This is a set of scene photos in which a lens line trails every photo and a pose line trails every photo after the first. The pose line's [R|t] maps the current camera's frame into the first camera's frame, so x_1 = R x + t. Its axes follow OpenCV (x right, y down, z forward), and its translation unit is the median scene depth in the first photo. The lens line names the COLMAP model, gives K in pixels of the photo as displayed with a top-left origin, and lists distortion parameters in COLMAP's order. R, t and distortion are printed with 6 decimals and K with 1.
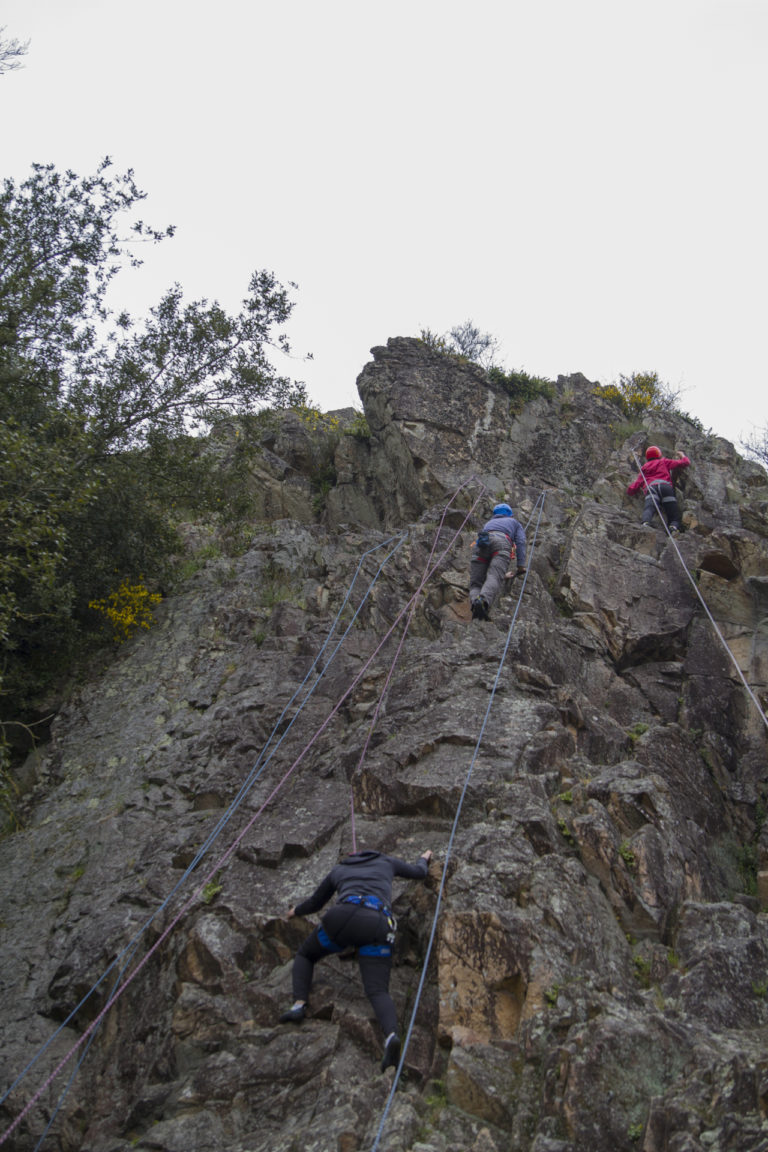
lens RADIAL K [[1633.6, 0, 383.9], [0, 1633.6, 576.5], [0, 0, 1]] dist [-0.033144, 0.000000]
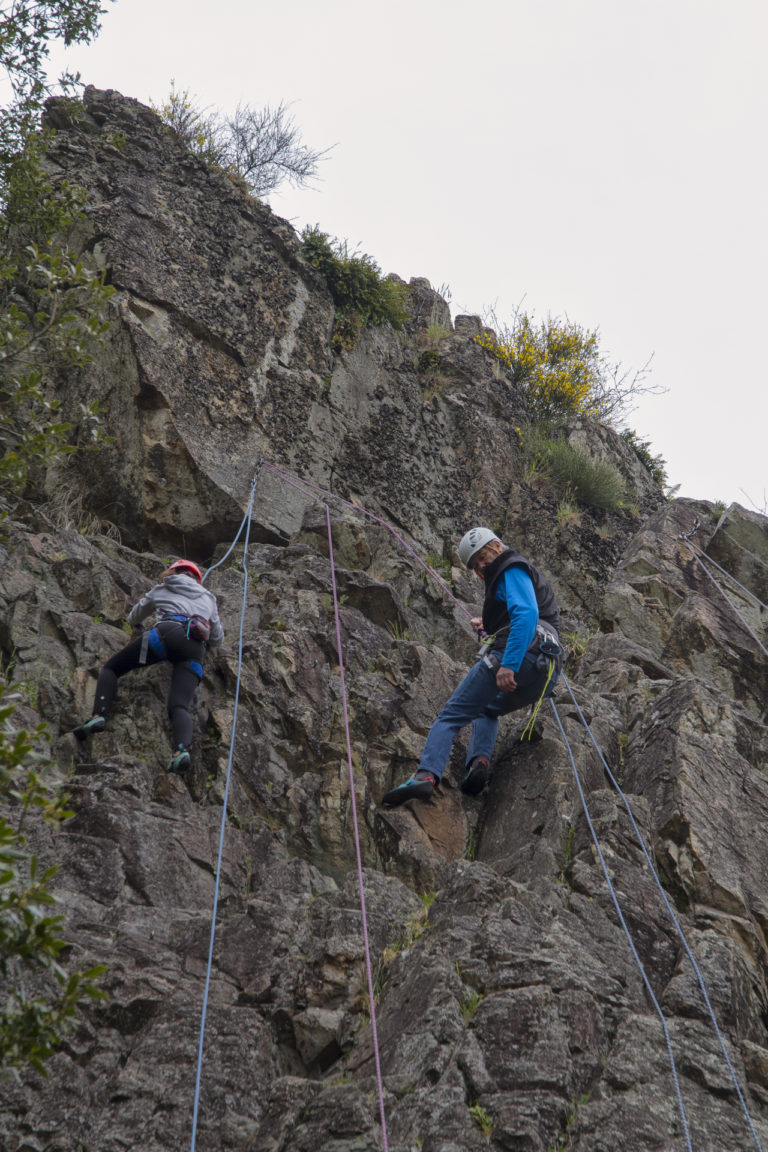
lens RADIAL K [[3608.9, 0, 384.3], [0, 3608.9, 575.2], [0, 0, 1]] dist [0.327488, 0.000000]
pose [[0.907936, 0.273602, 0.317480, -0.220967], [-0.277221, 0.960180, -0.034673, -0.005538], [-0.314325, -0.056531, 0.947631, 0.024300]]
